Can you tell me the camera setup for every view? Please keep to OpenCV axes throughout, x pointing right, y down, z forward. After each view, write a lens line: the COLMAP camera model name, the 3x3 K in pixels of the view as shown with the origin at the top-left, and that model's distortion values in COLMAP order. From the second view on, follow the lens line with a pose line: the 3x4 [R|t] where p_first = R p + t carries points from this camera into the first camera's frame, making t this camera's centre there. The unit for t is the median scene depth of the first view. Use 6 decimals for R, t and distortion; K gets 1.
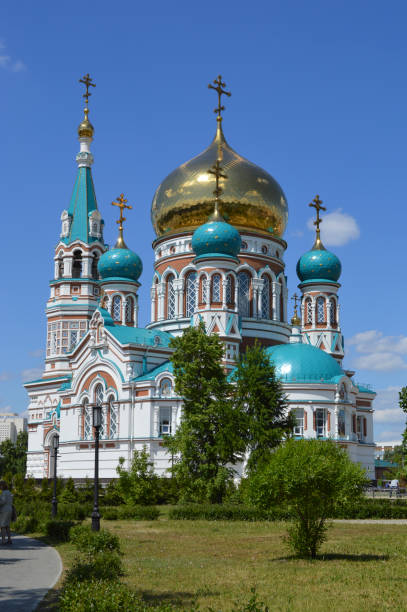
lens RADIAL K [[1011.6, 0, 203.5], [0, 1011.6, 306.0], [0, 0, 1]] dist [0.117998, 0.027580]
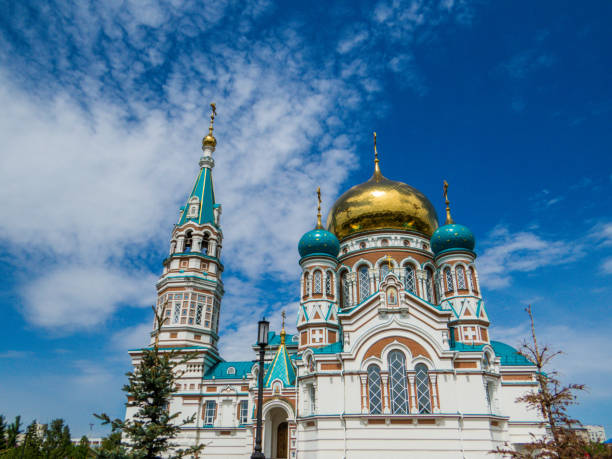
lens RADIAL K [[488.9, 0, 307.6], [0, 488.9, 214.5], [0, 0, 1]] dist [0.026166, -0.001043]
pose [[0.750774, 0.302345, 0.587304, -0.433660], [-0.114921, 0.935327, -0.334600, 0.111297], [-0.650486, 0.183716, 0.736964, 0.640687]]
